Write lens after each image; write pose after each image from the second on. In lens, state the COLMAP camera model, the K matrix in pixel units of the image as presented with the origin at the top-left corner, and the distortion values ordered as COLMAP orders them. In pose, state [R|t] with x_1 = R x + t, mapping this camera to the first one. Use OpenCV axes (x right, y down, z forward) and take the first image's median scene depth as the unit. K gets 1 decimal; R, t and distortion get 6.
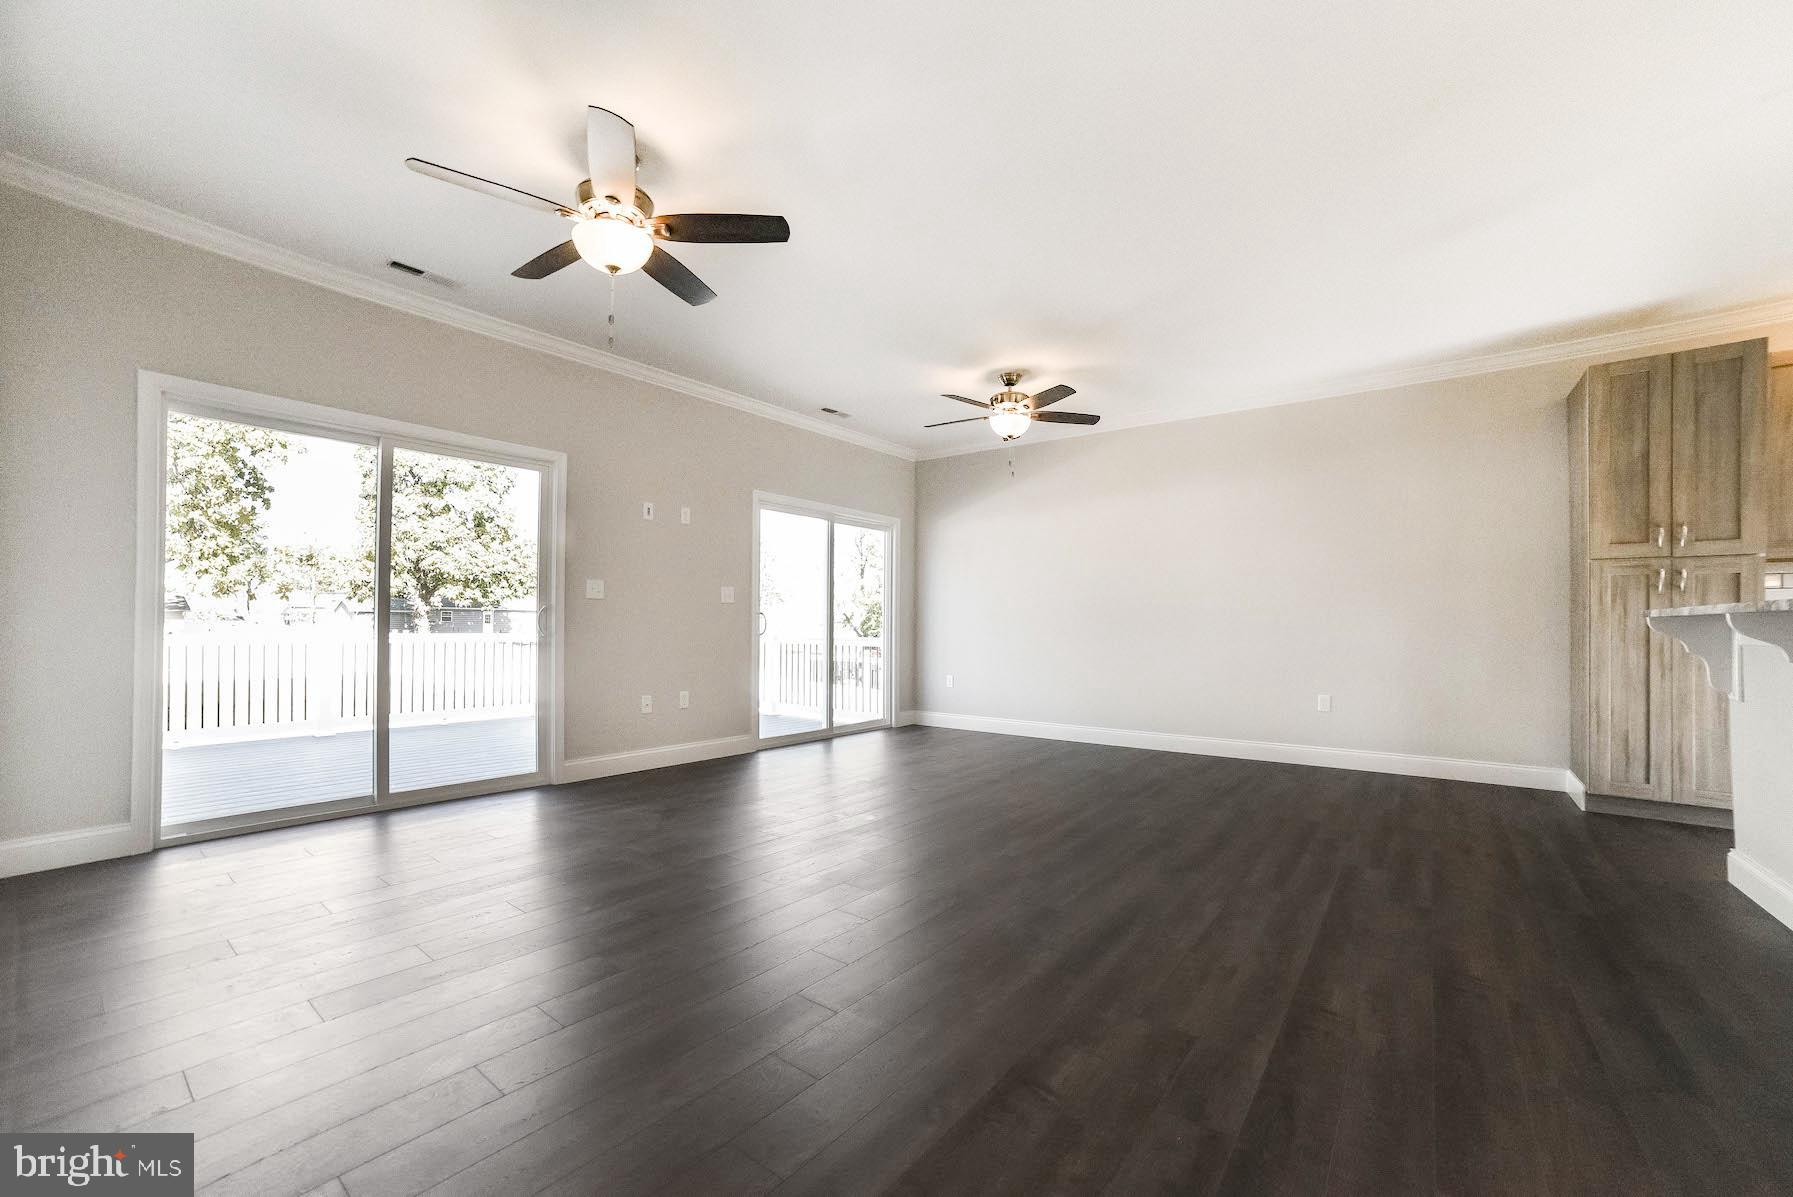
lens RADIAL K [[728.1, 0, 909.0], [0, 728.1, 618.6], [0, 0, 1]] dist [-0.095686, 0.038146]
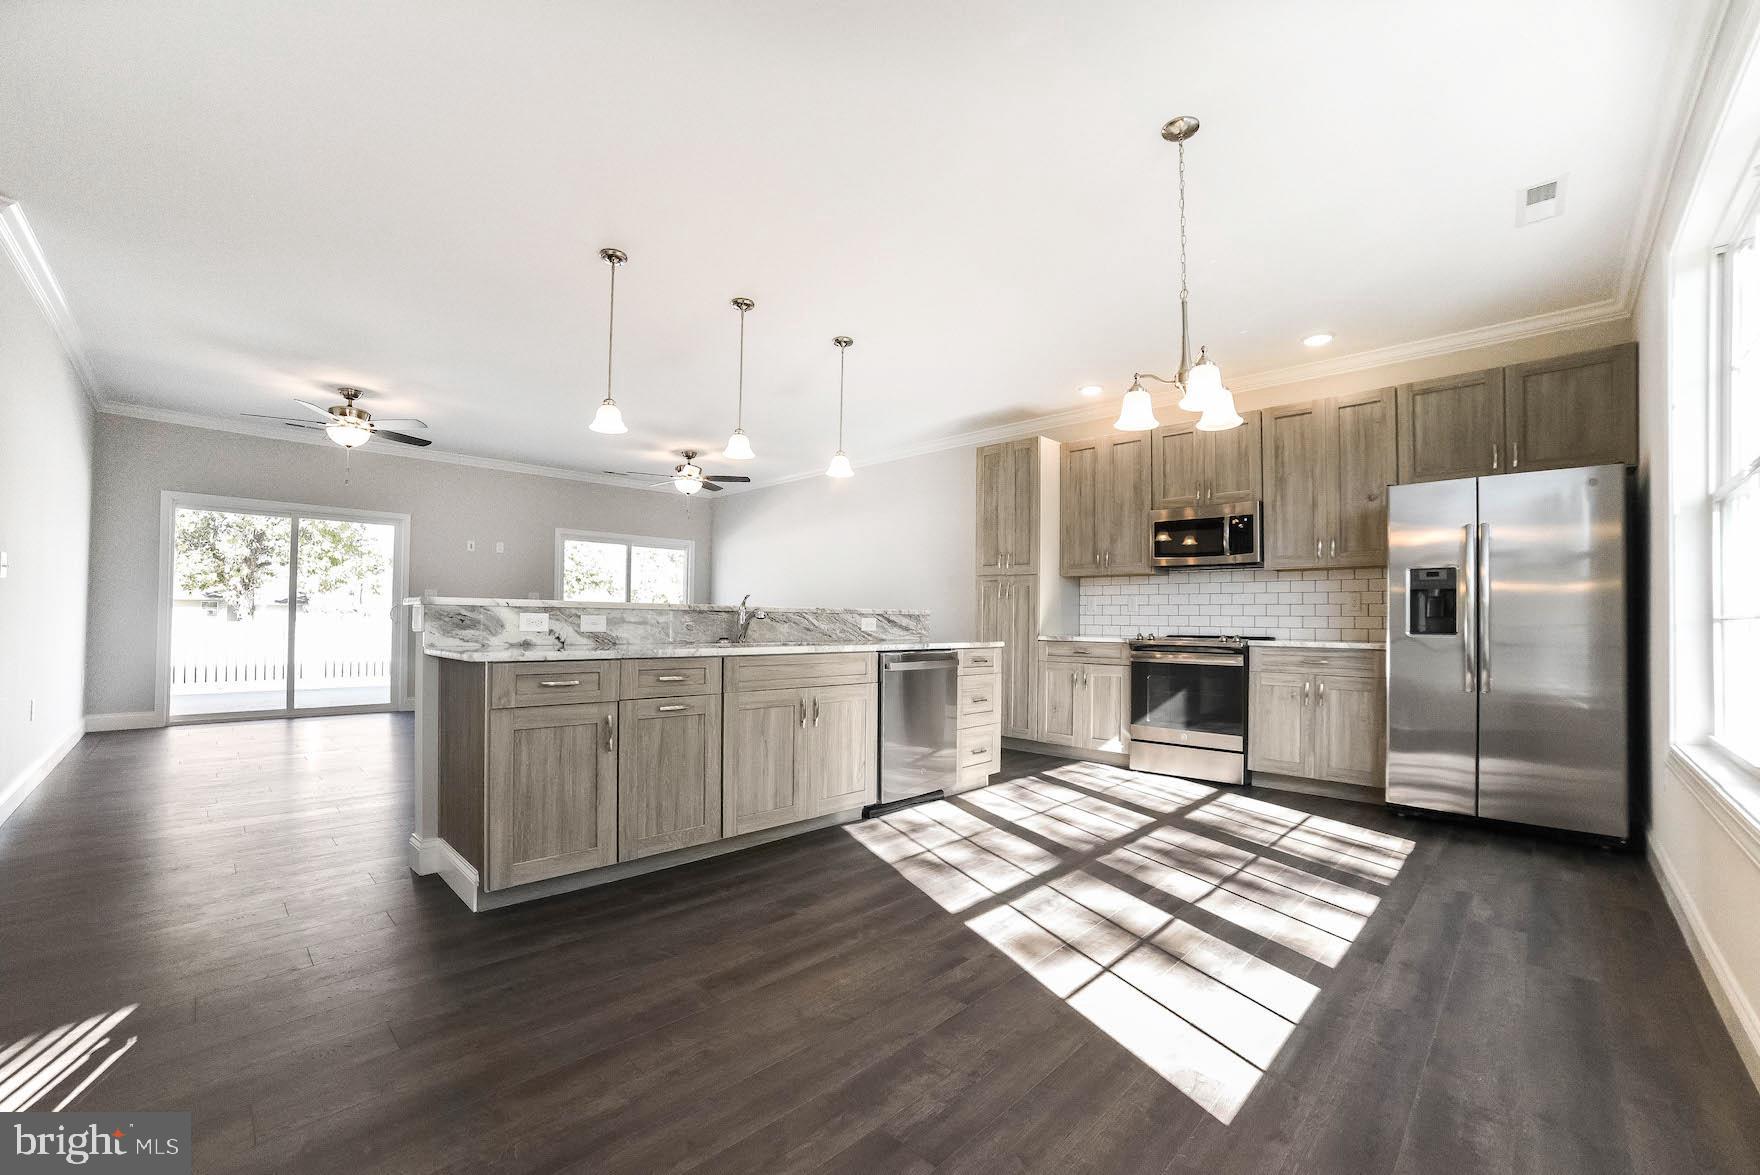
lens RADIAL K [[714.7, 0, 892.3], [0, 714.7, 607.2], [0, 0, 1]] dist [-0.095686, 0.038146]
pose [[0.993298, 0.003159, -0.115541, 1.029238], [-0.004066, 0.999963, -0.007615, -0.005349], [0.115513, 0.008033, 0.993274, -0.592475]]
